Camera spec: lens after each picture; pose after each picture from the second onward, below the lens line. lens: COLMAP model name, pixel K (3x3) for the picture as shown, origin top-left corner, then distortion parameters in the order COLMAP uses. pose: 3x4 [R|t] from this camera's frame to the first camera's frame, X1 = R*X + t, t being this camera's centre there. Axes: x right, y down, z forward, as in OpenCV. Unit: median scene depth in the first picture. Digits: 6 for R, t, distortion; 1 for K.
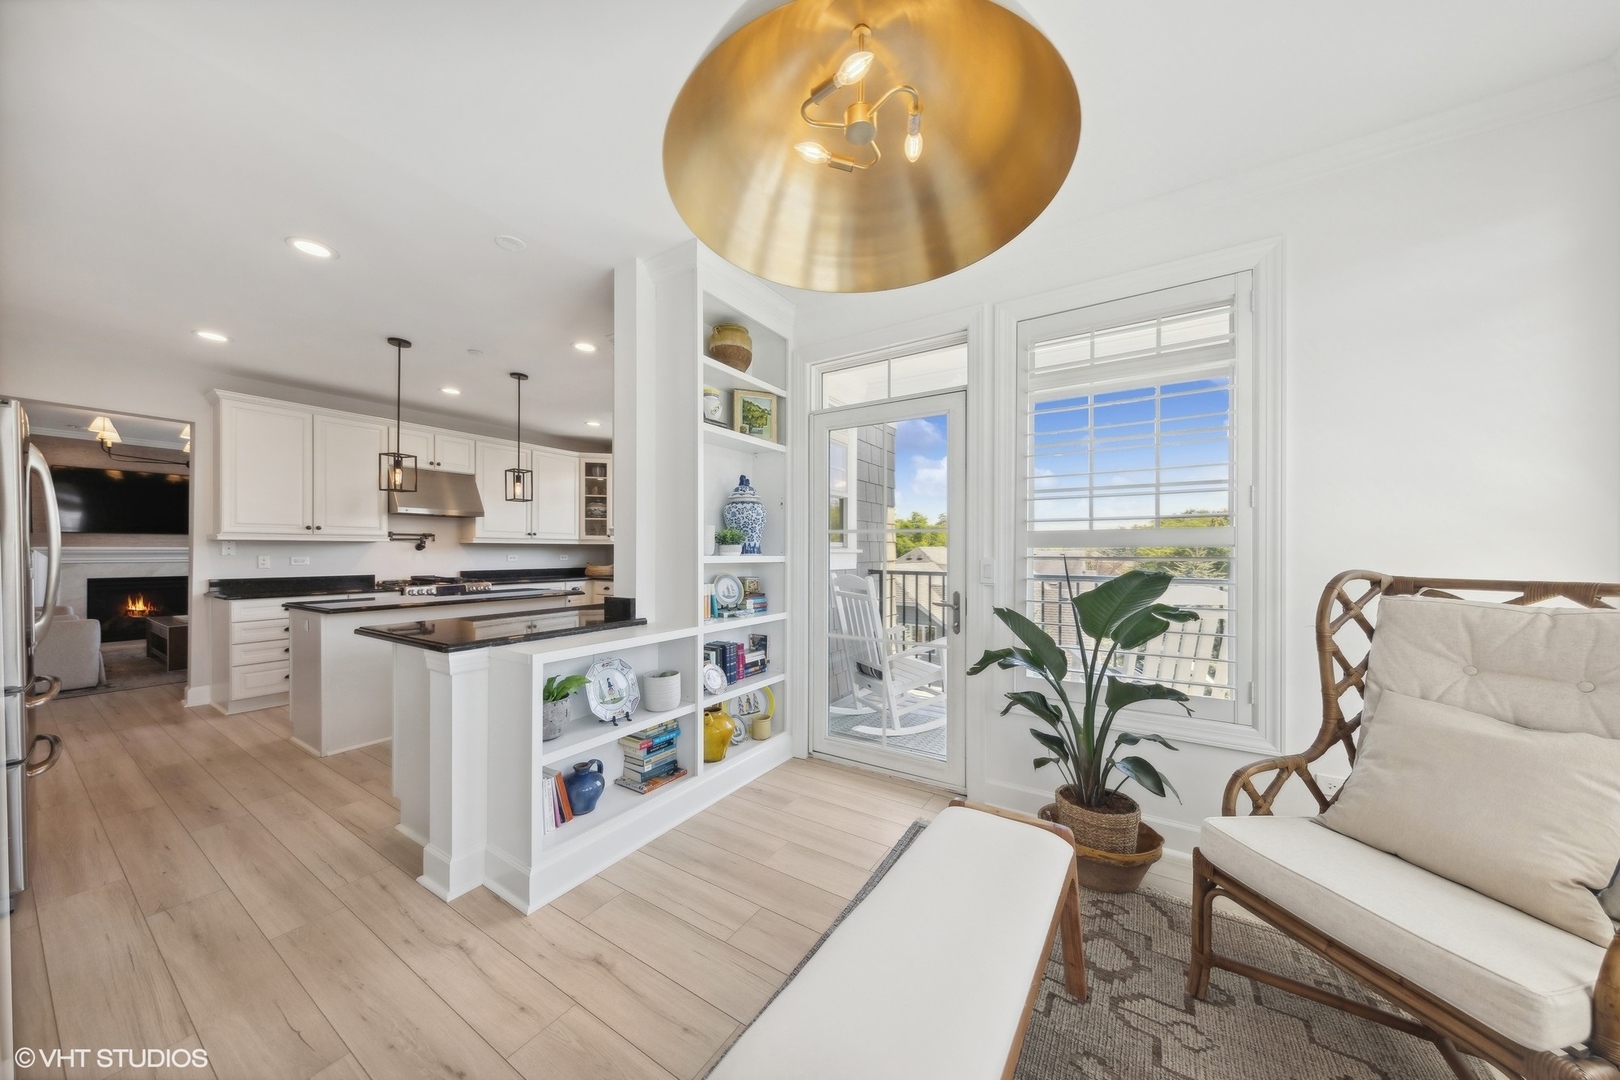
lens RADIAL K [[525.8, 0, 816.3], [0, 525.8, 547.5], [0, 0, 1]] dist [0.000732, 0.000039]
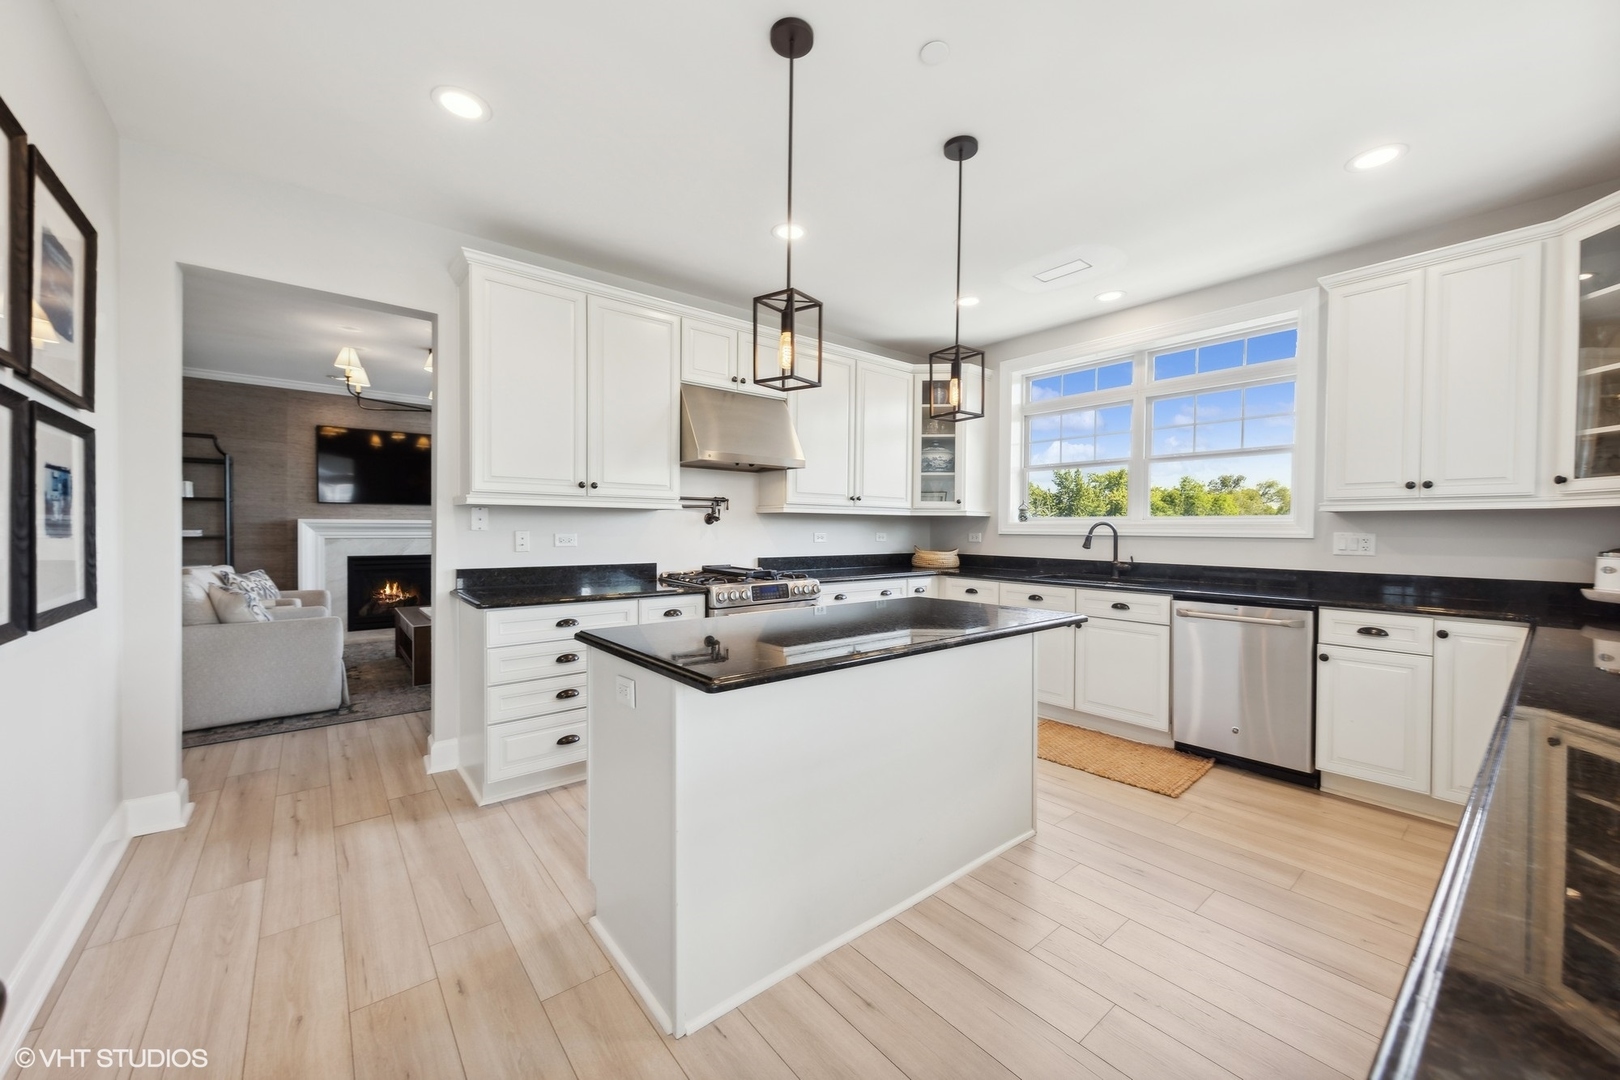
lens RADIAL K [[611.7, 0, 804.5], [0, 611.7, 532.5], [0, 0, 1]] dist [0.002200, 0.000129]
pose [[0.945099, 0.008795, -0.326665, -0.420092], [-0.004492, 0.999893, 0.013923, 0.004845], [0.326753, -0.011691, 0.945038, 0.358529]]
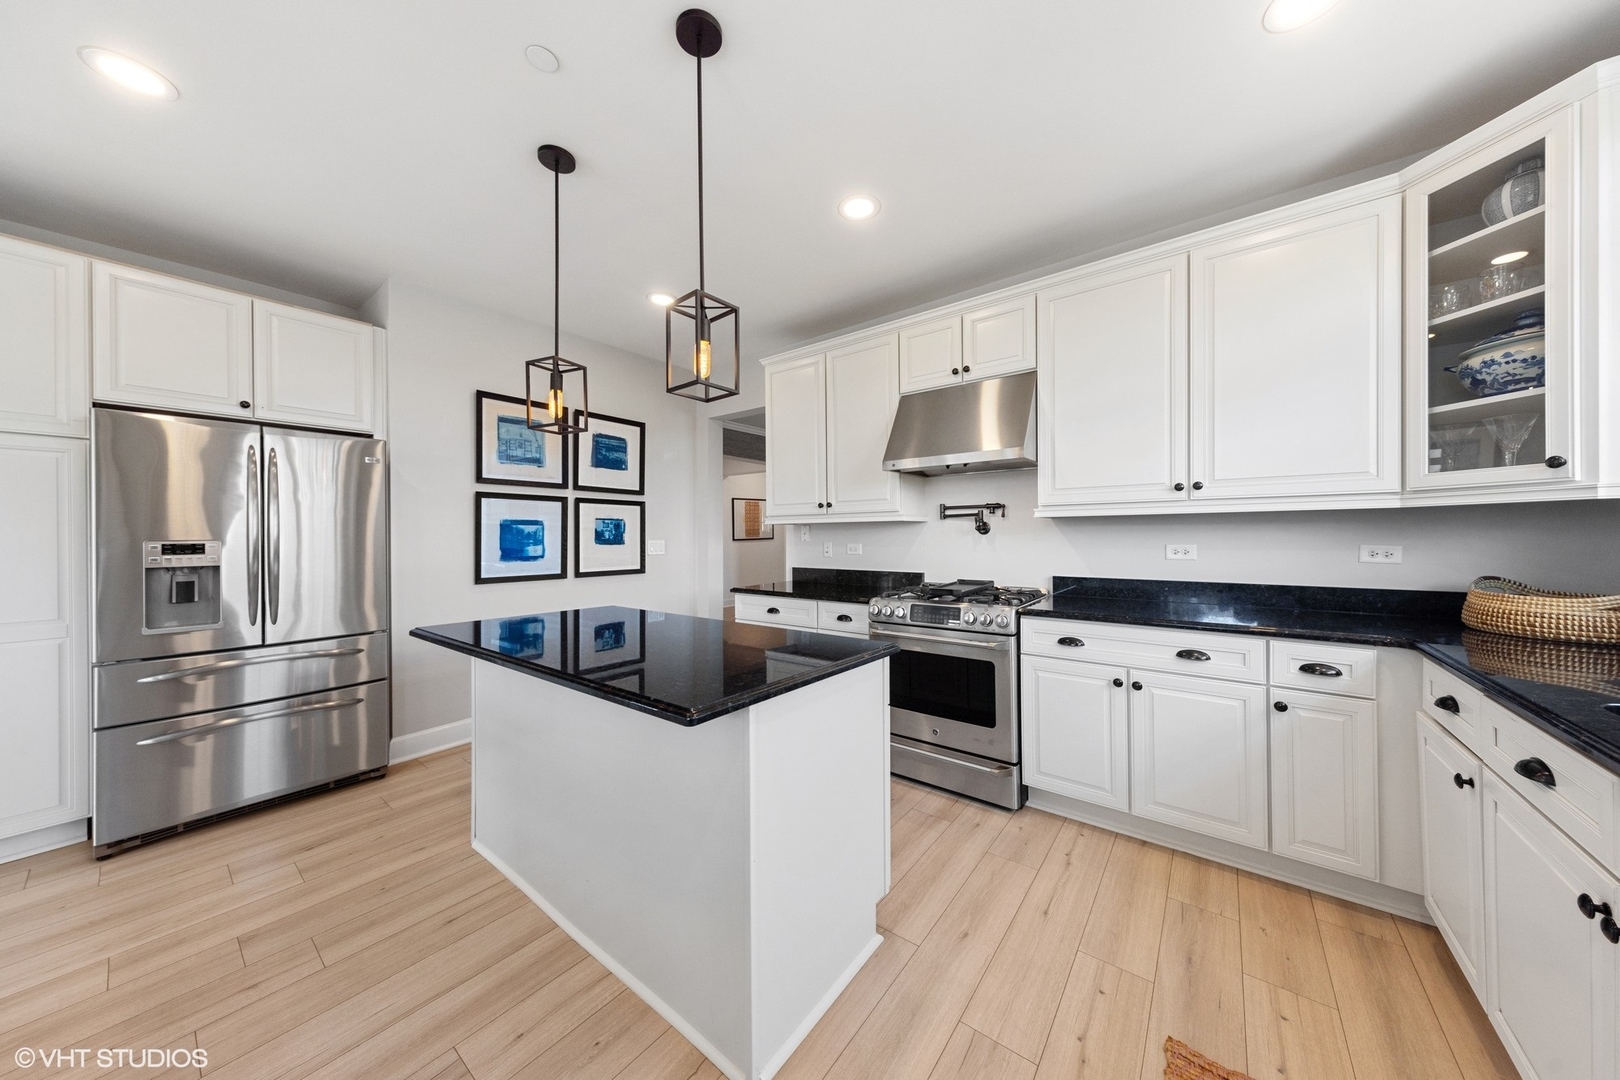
lens RADIAL K [[523.6, 0, 833.5], [0, 523.6, 535.8], [0, 0, 1]] dist [-0.000217, -0.000044]
pose [[-0.091215, -0.002533, -0.995828, -0.187713], [0.011219, 0.999931, -0.003571, 0.007460], [0.995768, -0.011498, -0.091180, 0.911496]]
